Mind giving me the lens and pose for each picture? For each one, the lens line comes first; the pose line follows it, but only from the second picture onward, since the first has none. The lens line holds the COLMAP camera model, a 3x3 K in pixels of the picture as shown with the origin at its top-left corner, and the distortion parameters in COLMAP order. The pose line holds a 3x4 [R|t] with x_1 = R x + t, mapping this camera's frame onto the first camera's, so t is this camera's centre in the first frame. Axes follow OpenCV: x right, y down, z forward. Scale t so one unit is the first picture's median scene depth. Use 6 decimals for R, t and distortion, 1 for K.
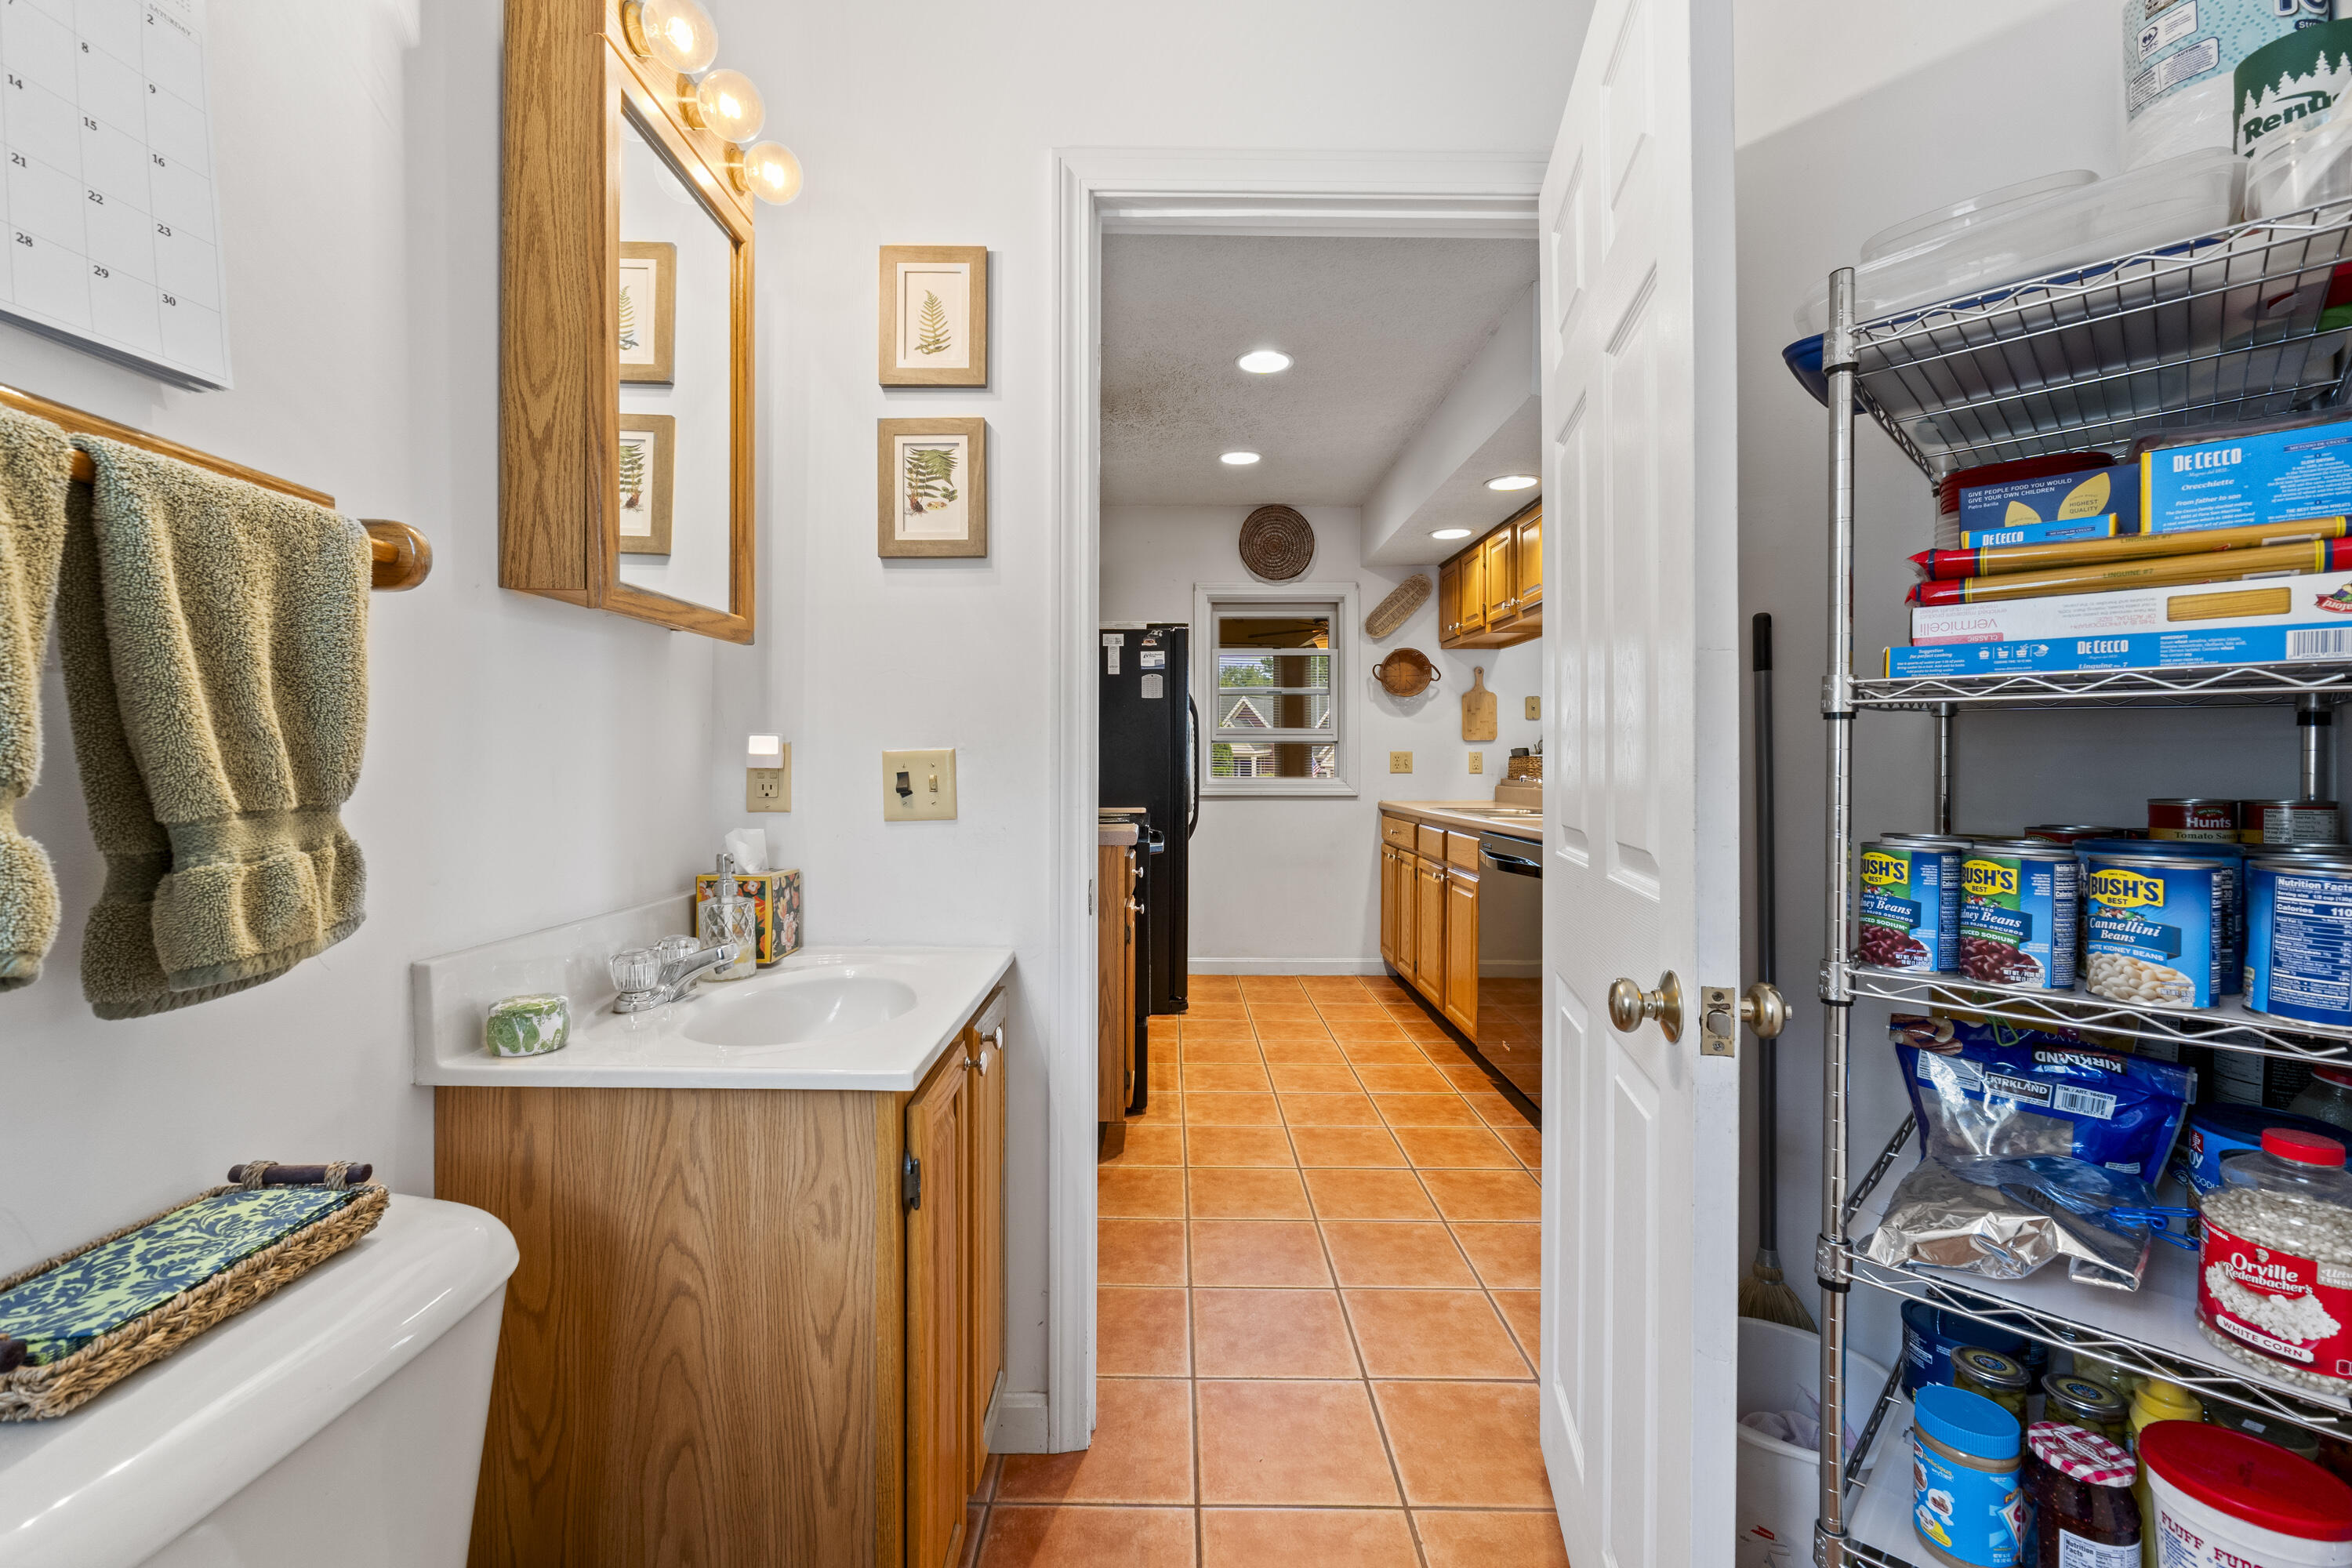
lens RADIAL K [[977.2, 0, 1172.3], [0, 977.2, 772.1], [0, 0, 1]] dist [-0.016148, -0.000042]
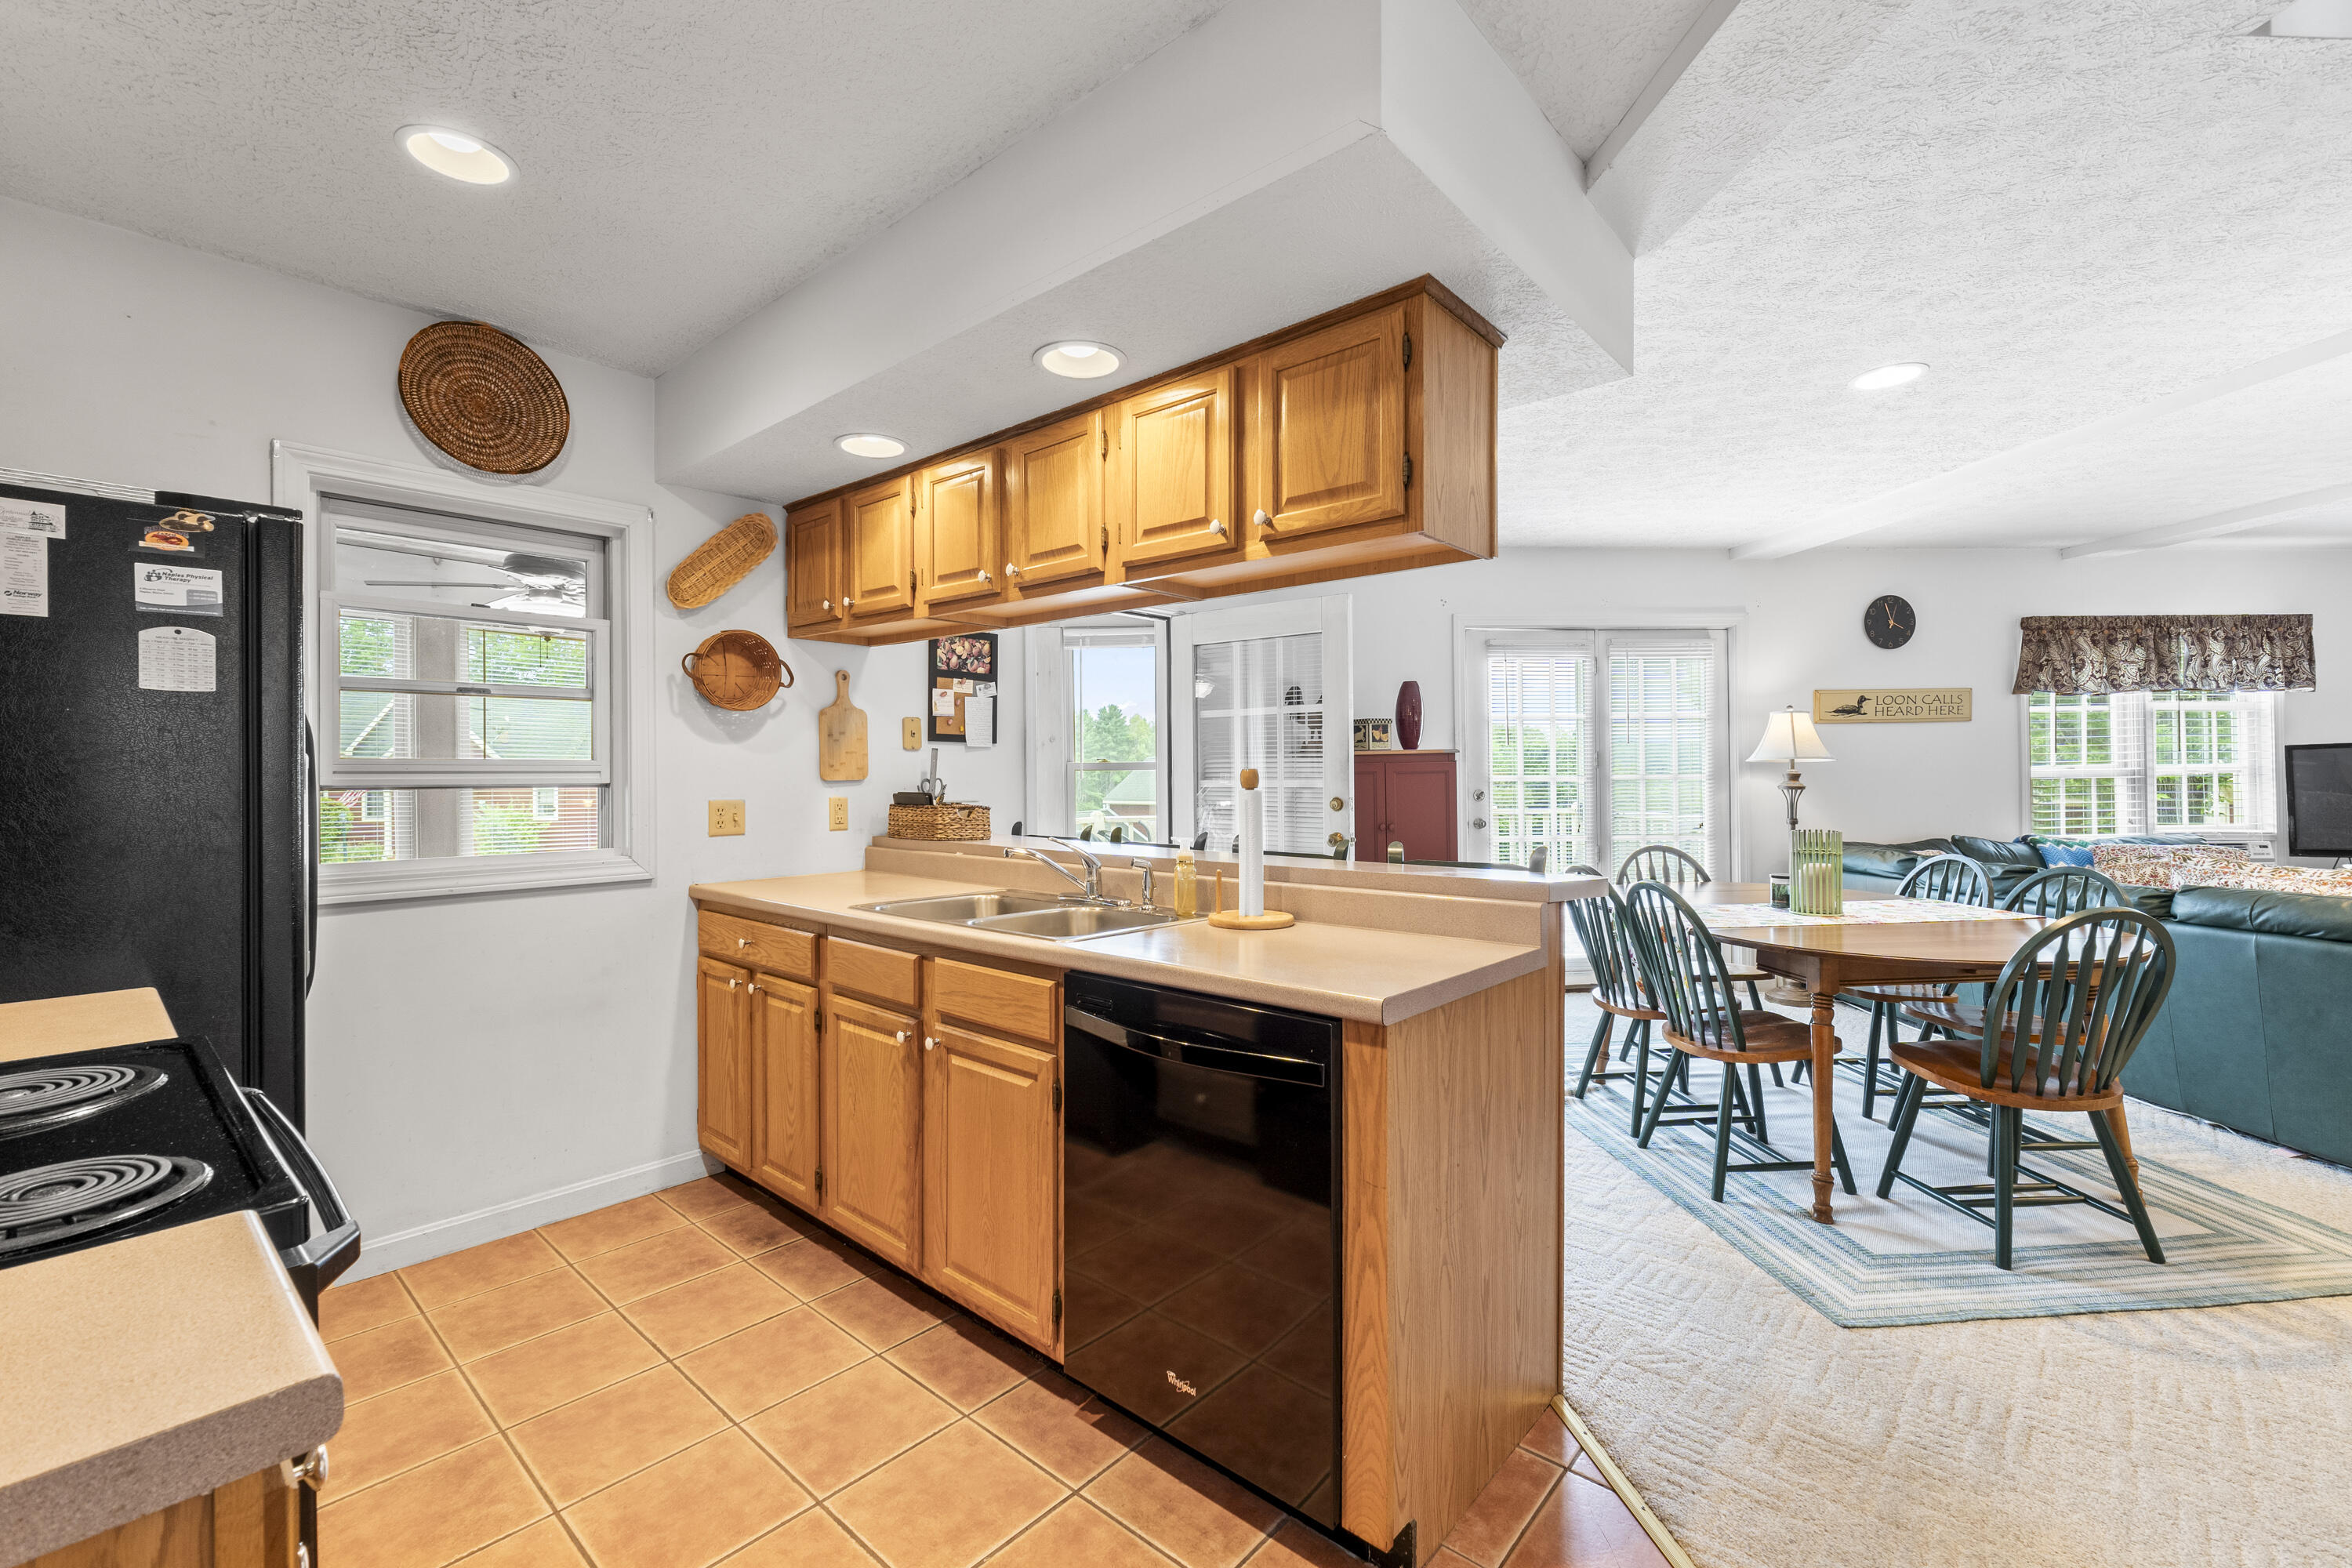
lens RADIAL K [[977.2, 0, 1172.3], [0, 977.2, 772.1], [0, 0, 1]] dist [-0.016148, -0.000042]
pose [[0.661894, -0.003977, 0.749587, -0.036548], [0.011881, 0.999916, -0.005185, -0.032237], [-0.749503, 0.012338, 0.661886, 0.394951]]
